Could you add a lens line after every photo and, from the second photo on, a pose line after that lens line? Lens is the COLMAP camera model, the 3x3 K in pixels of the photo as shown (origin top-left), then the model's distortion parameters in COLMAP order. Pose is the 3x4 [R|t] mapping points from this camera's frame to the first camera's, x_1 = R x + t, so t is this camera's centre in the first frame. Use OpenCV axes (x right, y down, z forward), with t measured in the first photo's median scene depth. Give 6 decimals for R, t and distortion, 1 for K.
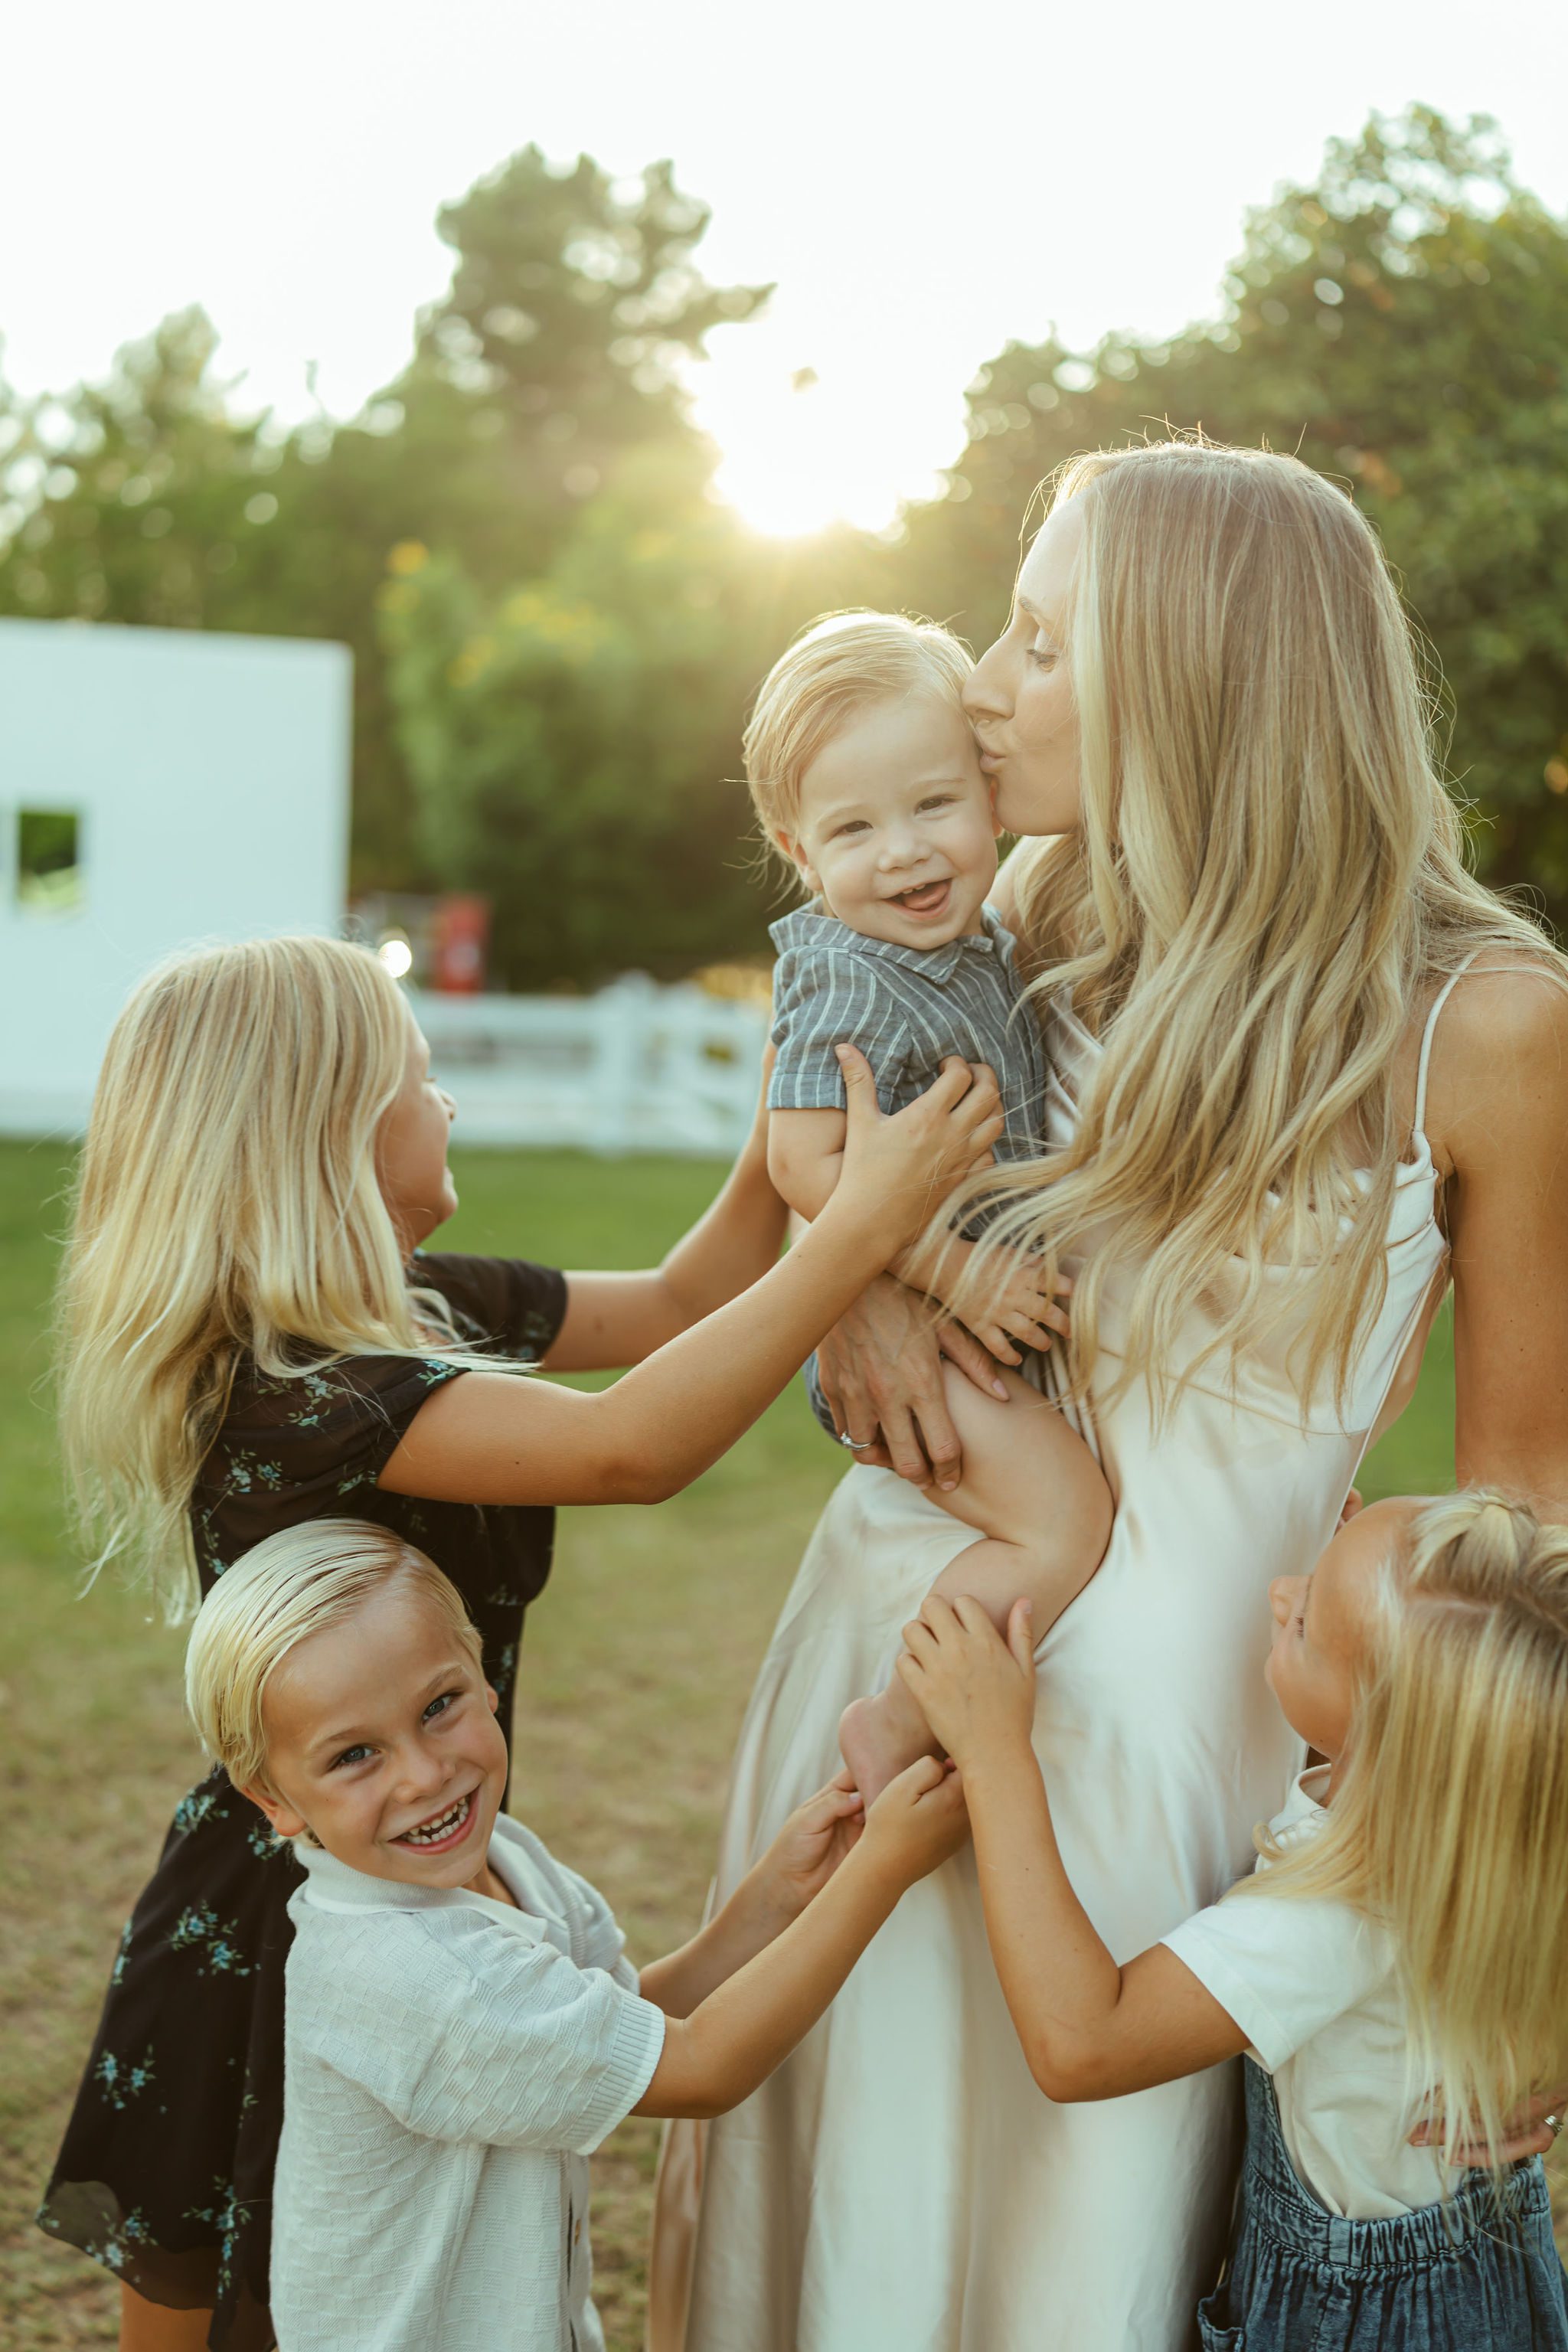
lens RADIAL K [[2274.4, 0, 784.0], [0, 2274.4, 1176.0], [0, 0, 1]] dist [0.023716, -0.029725]
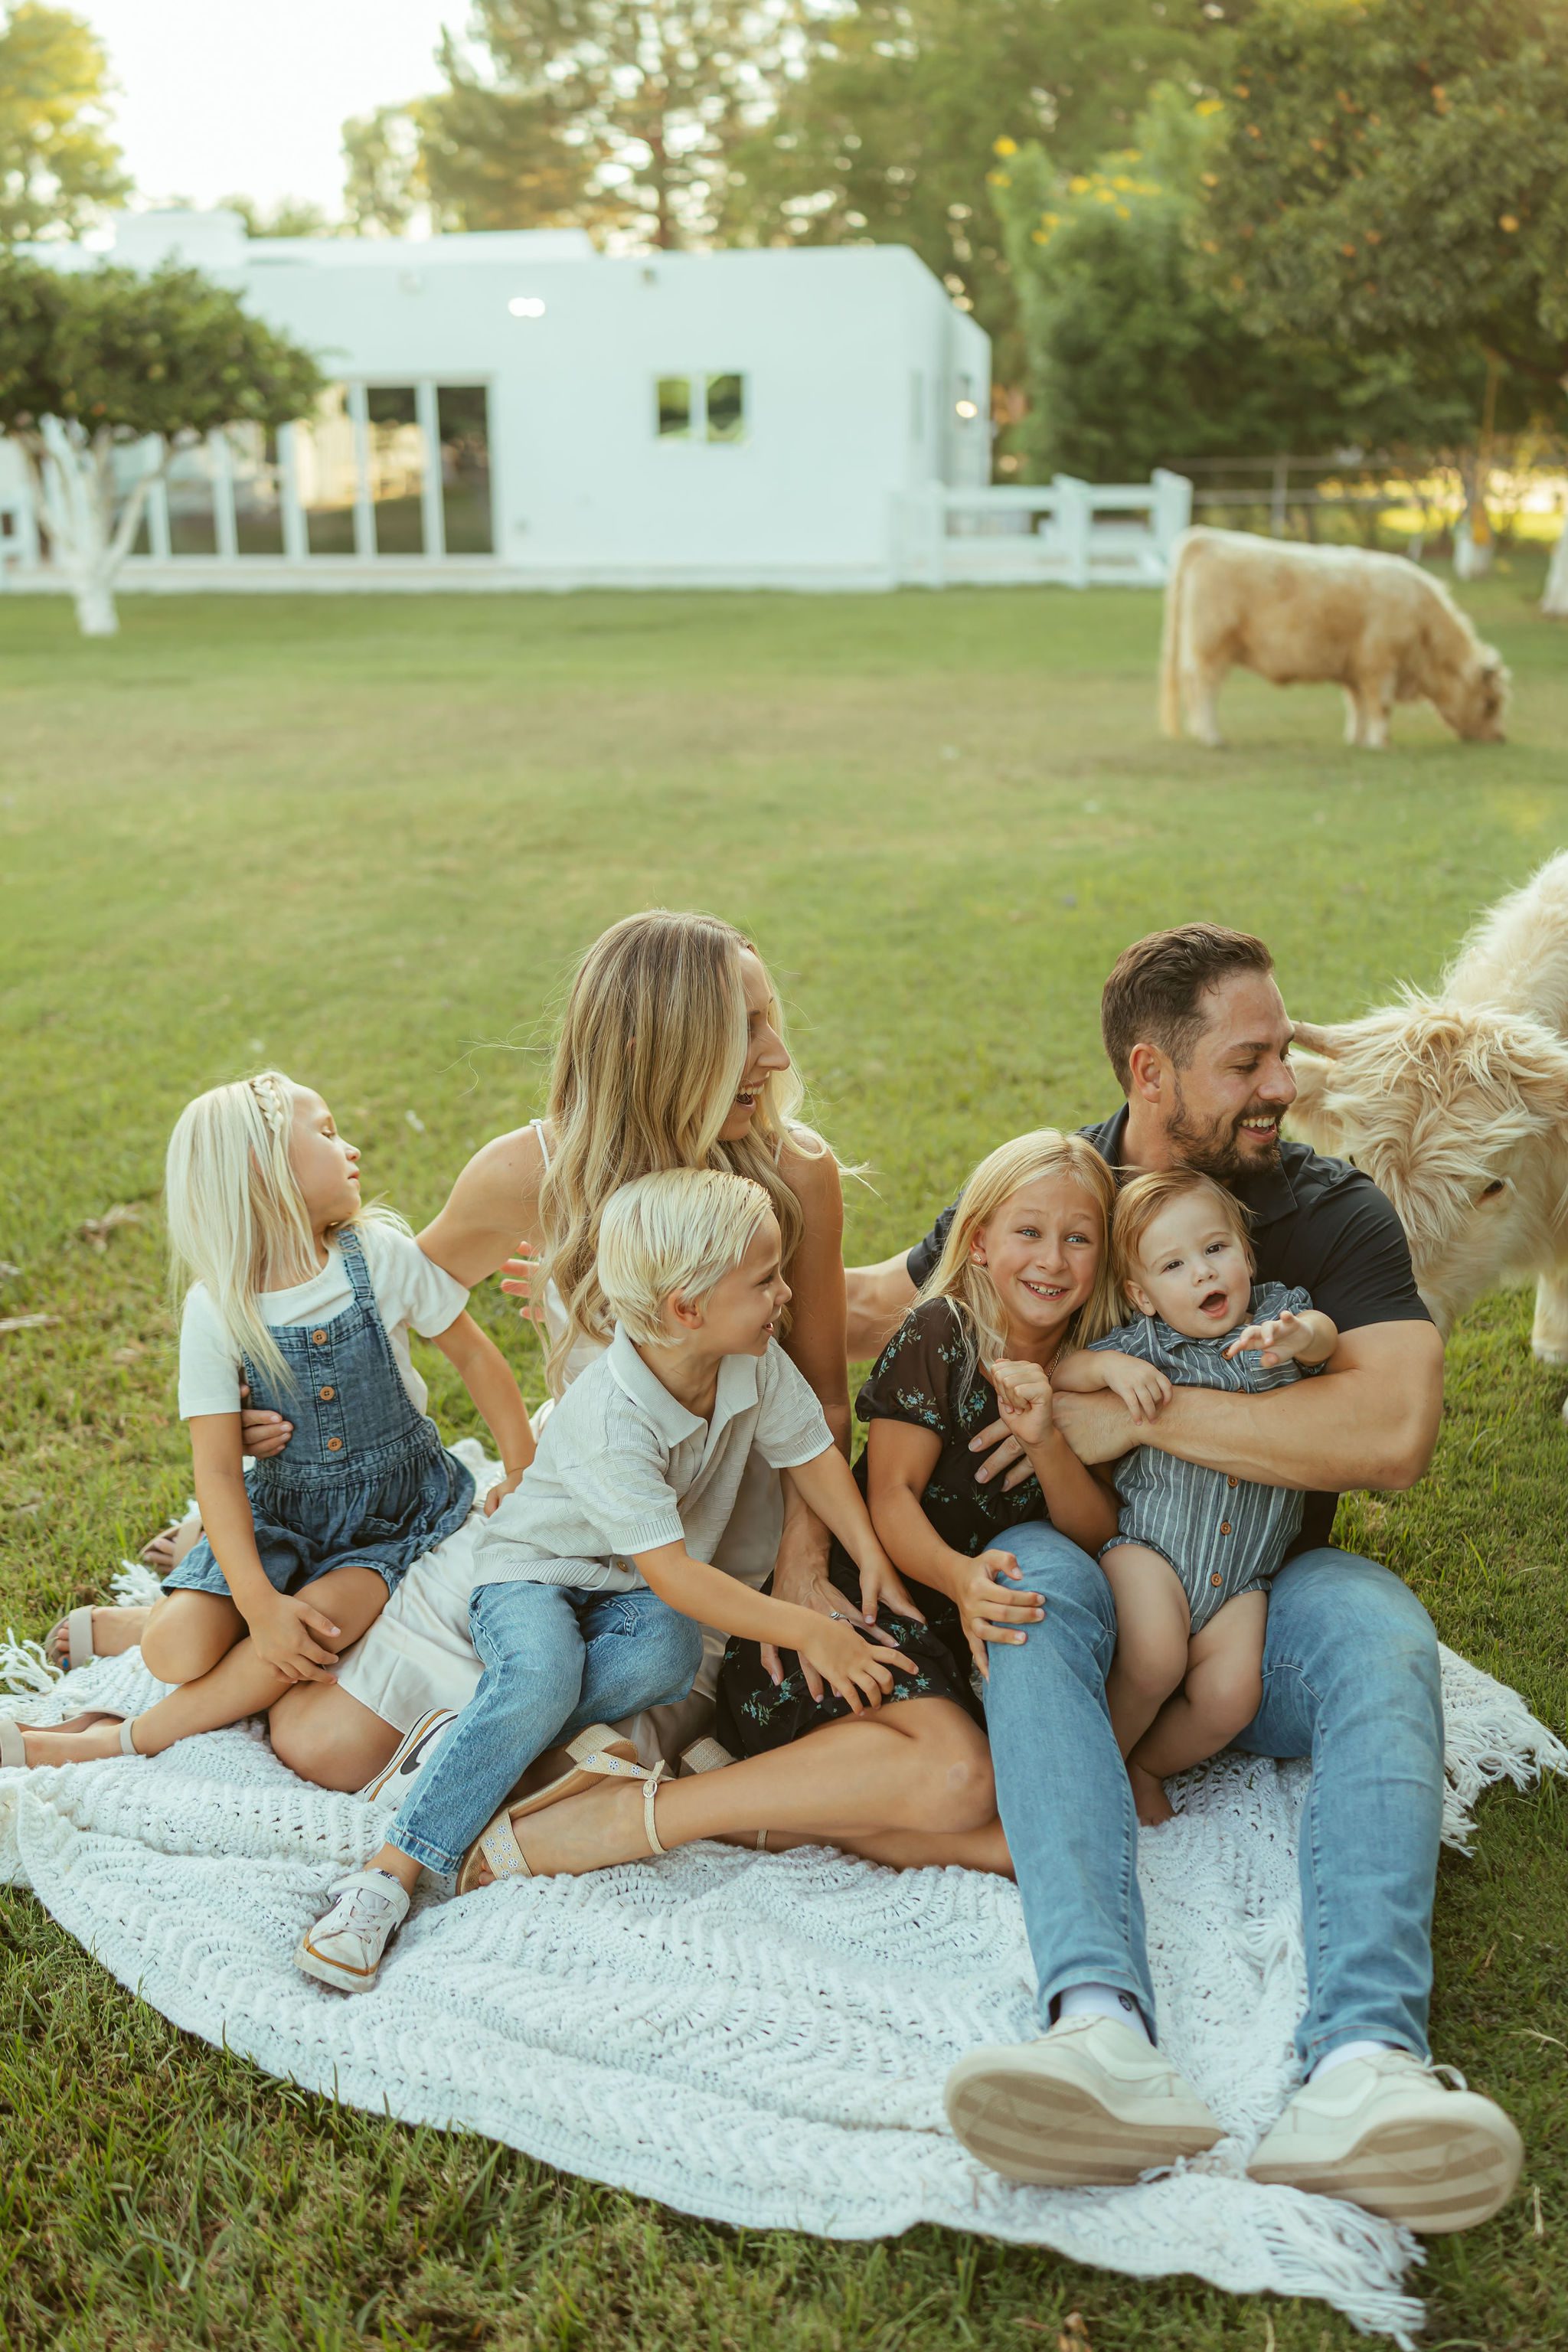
lens RADIAL K [[2274.4, 0, 784.0], [0, 2274.4, 1176.0], [0, 0, 1]] dist [0.023716, -0.029725]
pose [[0.938170, 0.041962, -0.343622, 0.153875], [0.027184, 0.980631, 0.193970, 0.041263], [0.345105, -0.191318, 0.918858, -0.292690]]
